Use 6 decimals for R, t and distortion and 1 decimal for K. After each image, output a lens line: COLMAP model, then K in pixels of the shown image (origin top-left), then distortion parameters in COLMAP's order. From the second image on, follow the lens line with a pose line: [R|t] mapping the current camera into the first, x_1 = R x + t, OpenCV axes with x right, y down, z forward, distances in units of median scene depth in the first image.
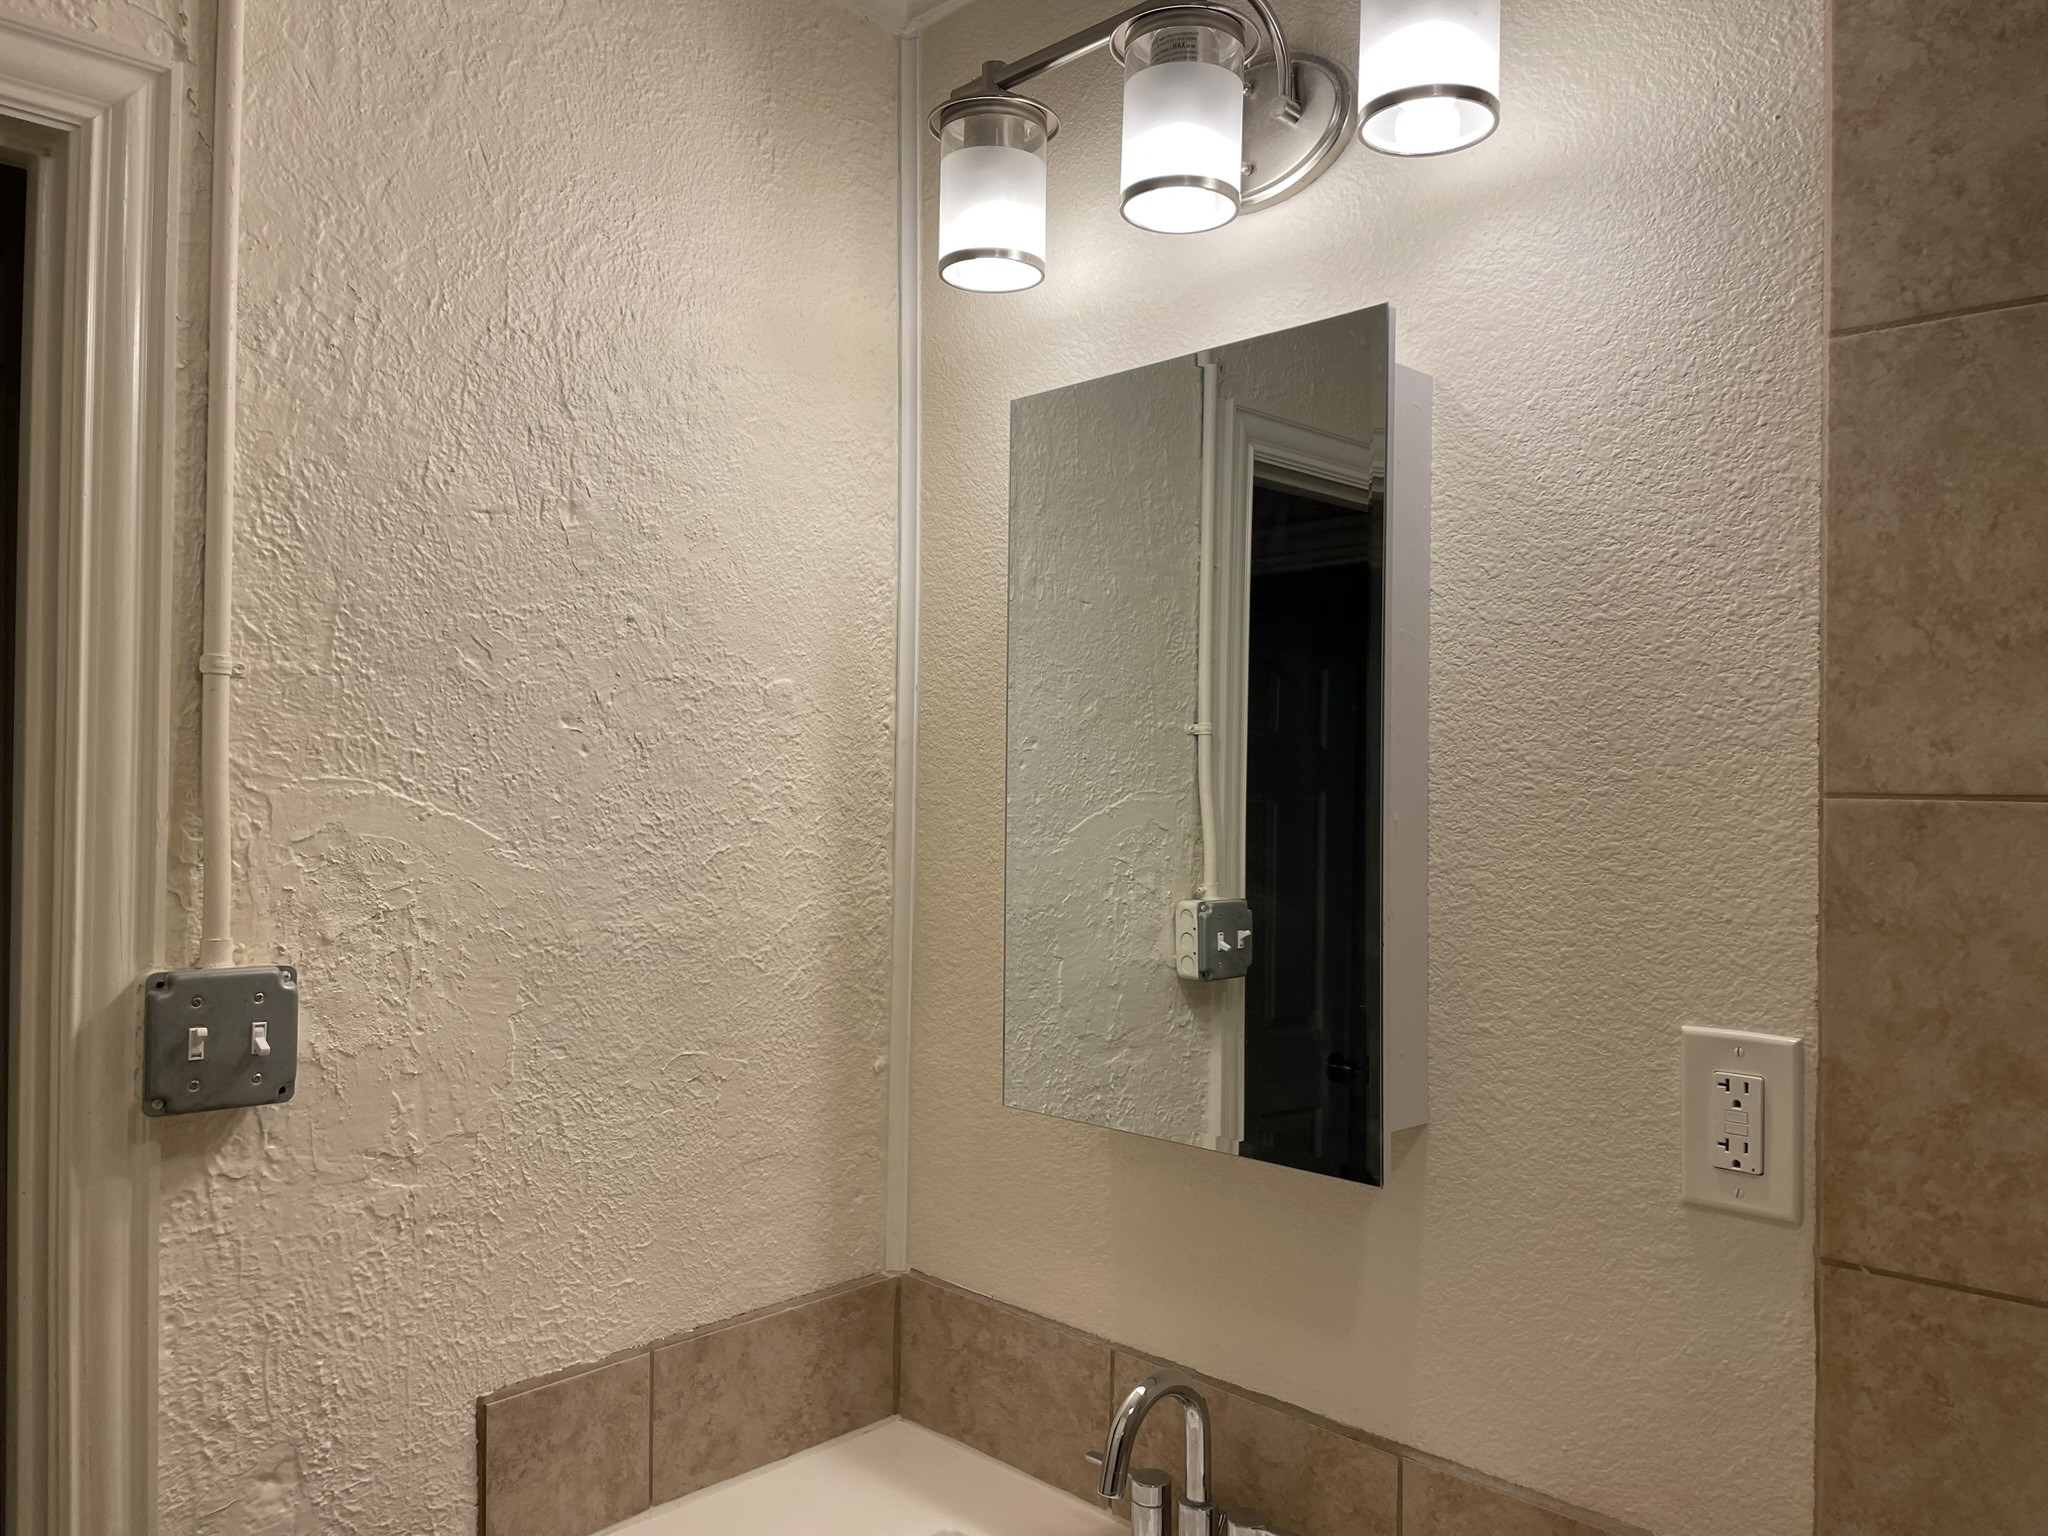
lens RADIAL K [[1553.8, 0, 1038.1], [0, 1553.8, 773.9], [0, 0, 1]] dist [0.085317, -0.109050]
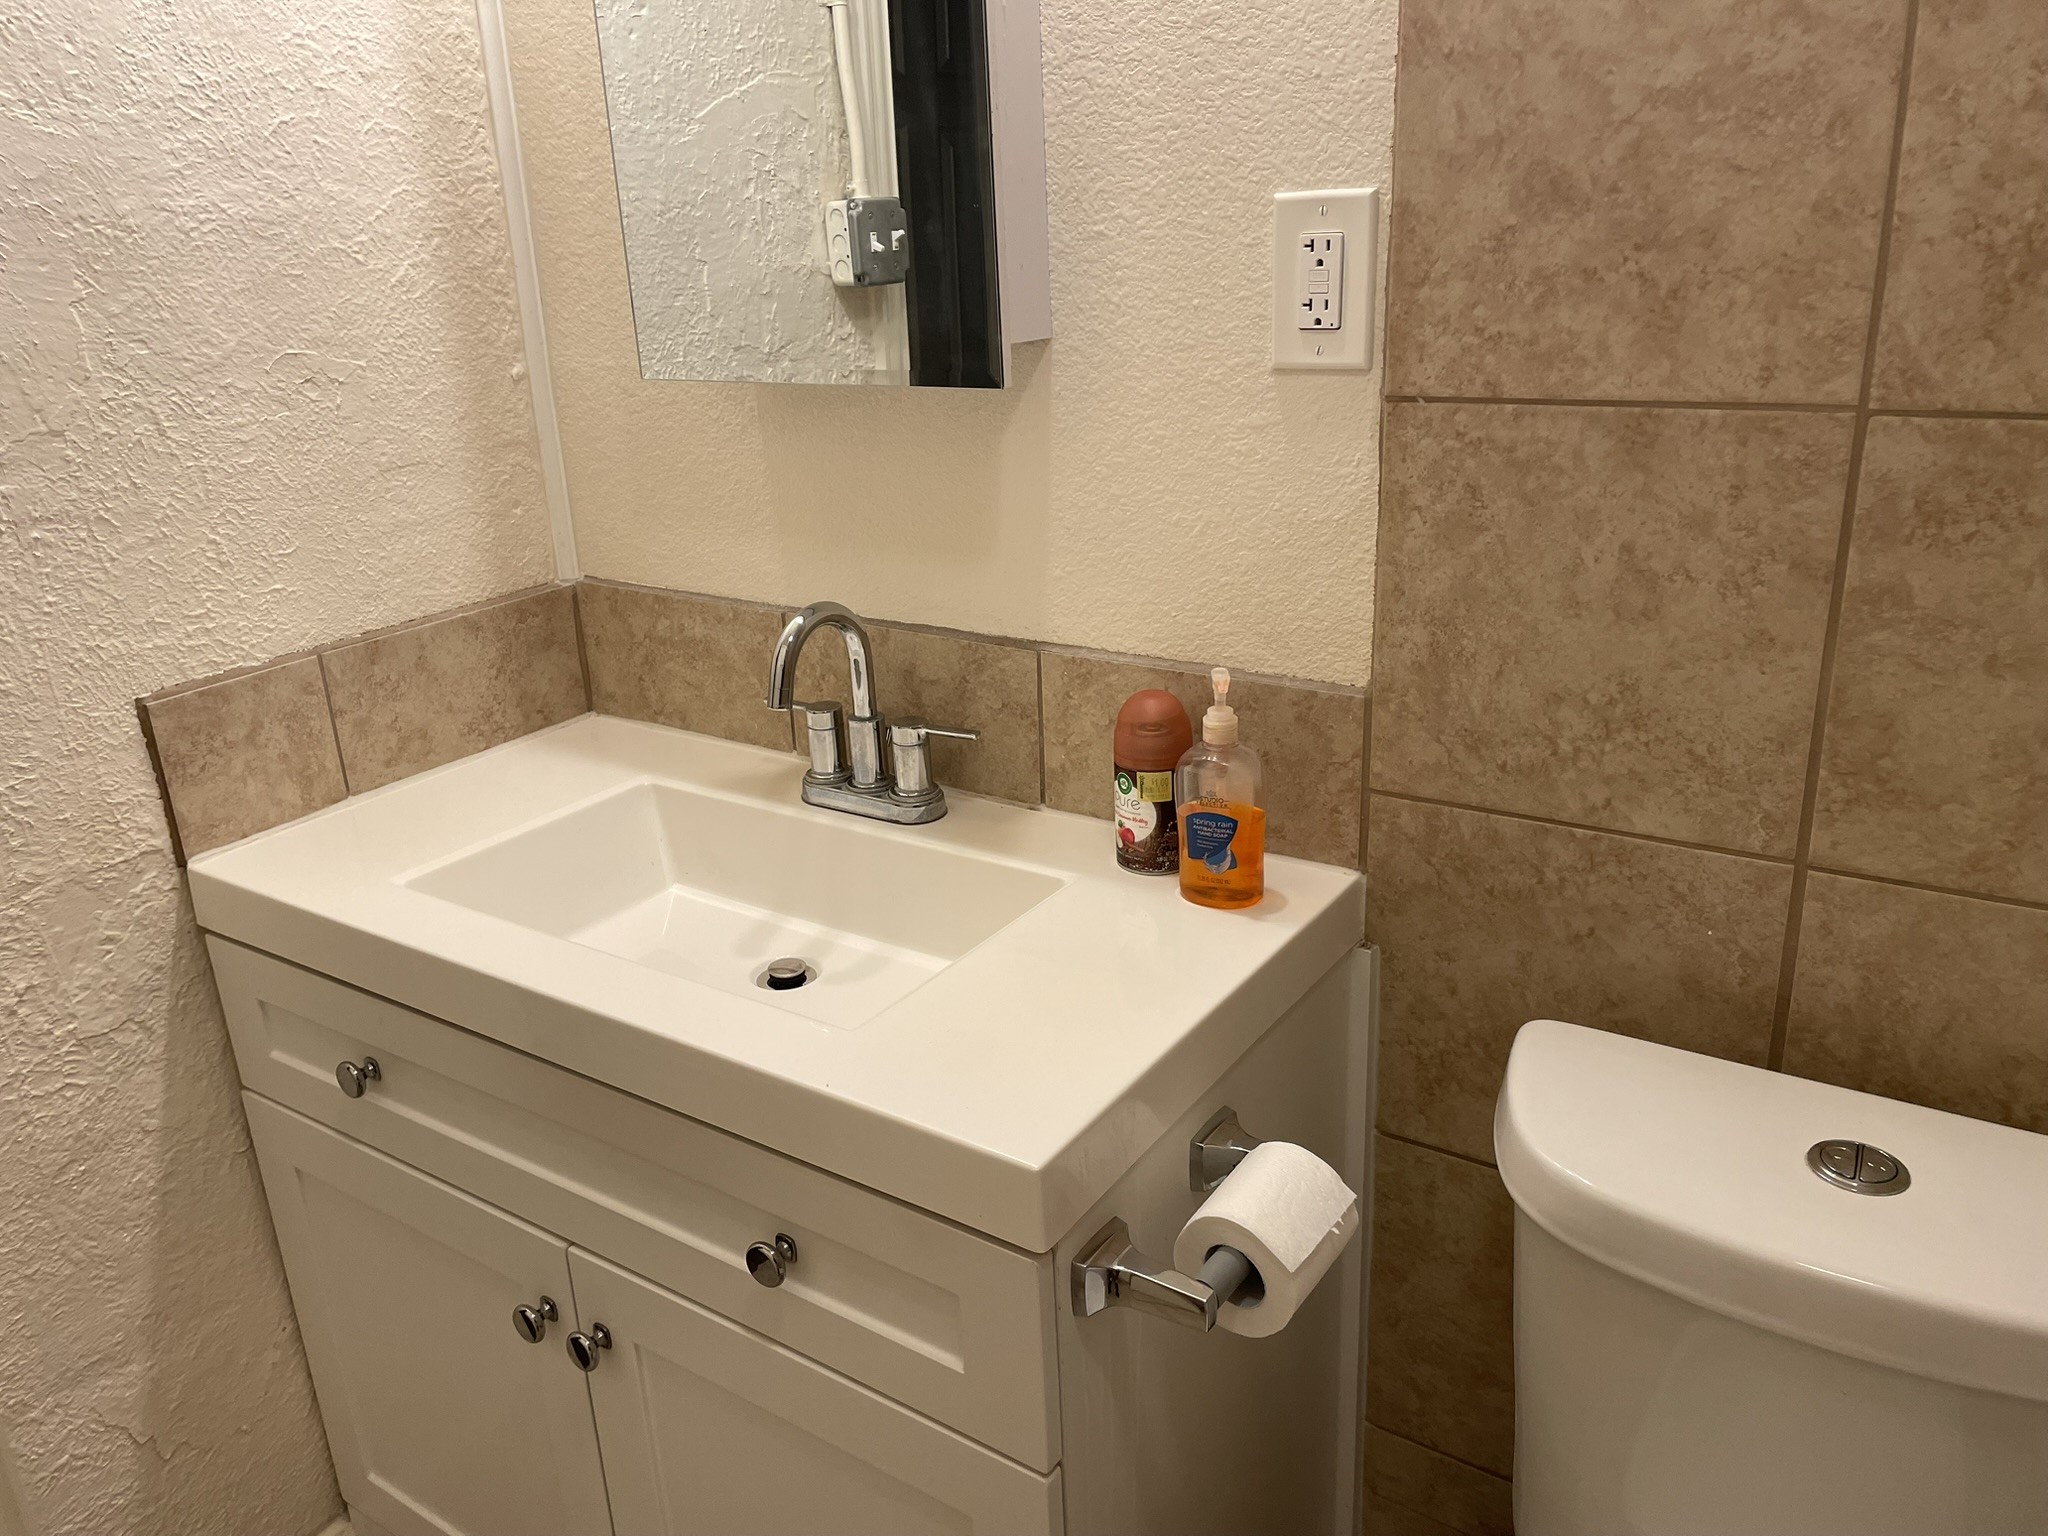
lens RADIAL K [[1553.8, 0, 1029.2], [0, 1553.8, 760.1], [0, 0, 1]] dist [0.085317, -0.109050]
pose [[0.983026, -0.106599, 0.149323, 0.049841], [0.050238, 0.939178, 0.339735, 0.128908], [-0.176456, -0.326467, 0.928592, -0.040817]]
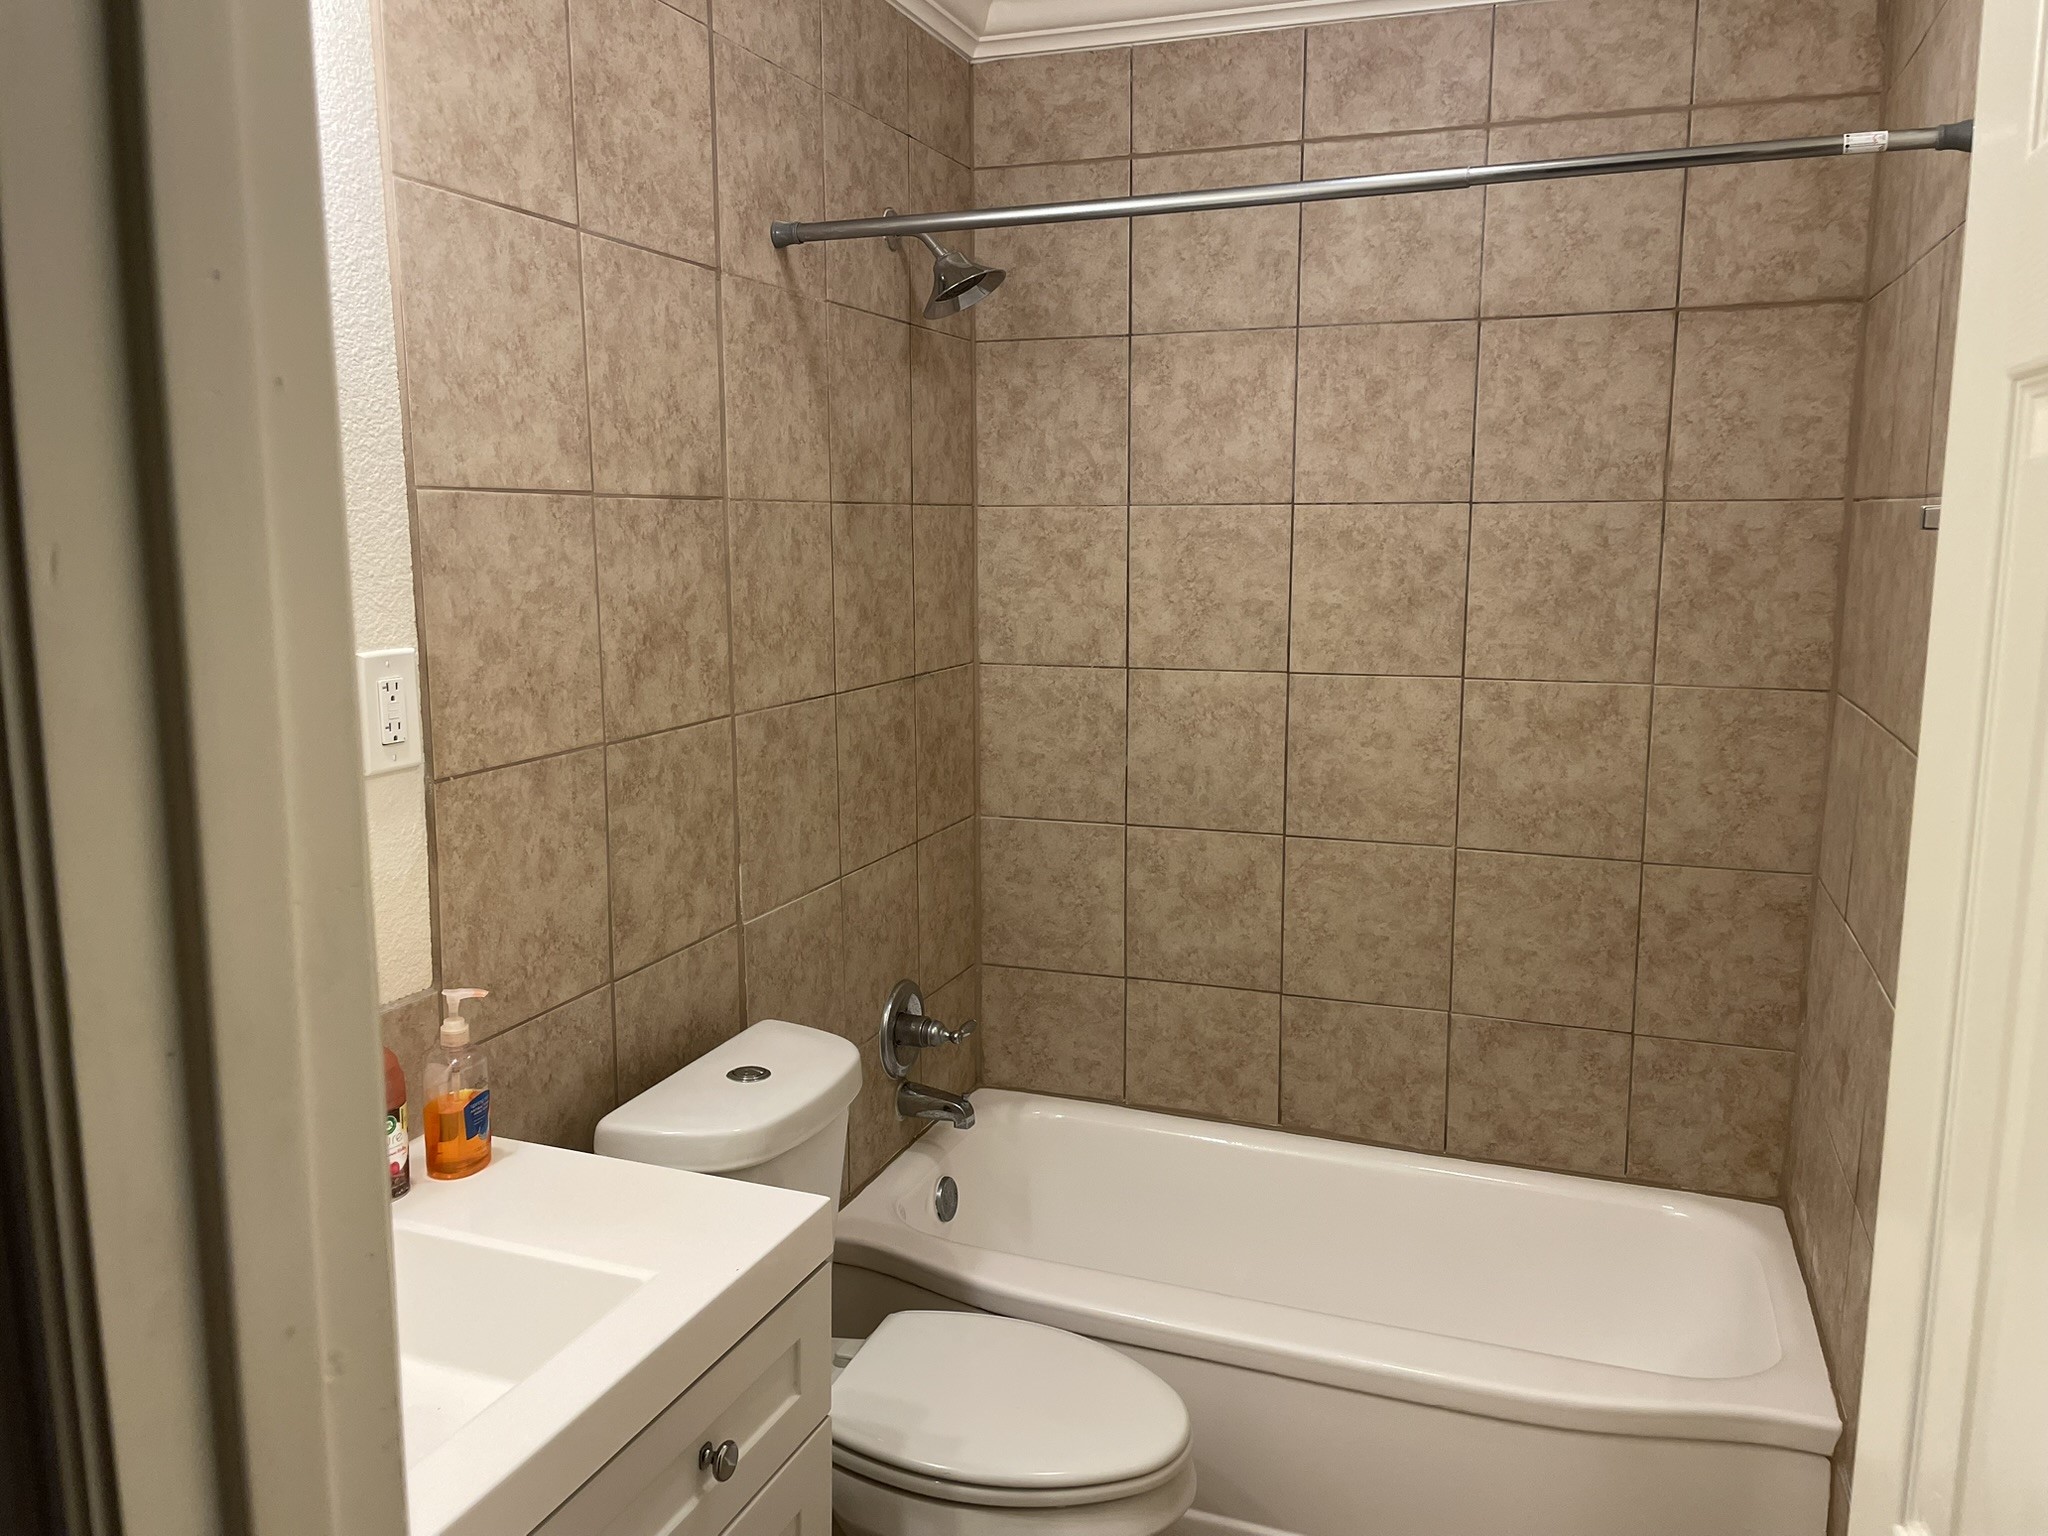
lens RADIAL K [[1553.8, 0, 1025.1], [0, 1553.8, 760.4], [0, 0, 1]] dist [0.085317, -0.109050]
pose [[-0.397498, -0.154126, 0.904567, -0.943810], [-0.016225, 0.986819, 0.161011, 0.016000], [-0.917460, 0.049325, -0.394759, 0.861102]]
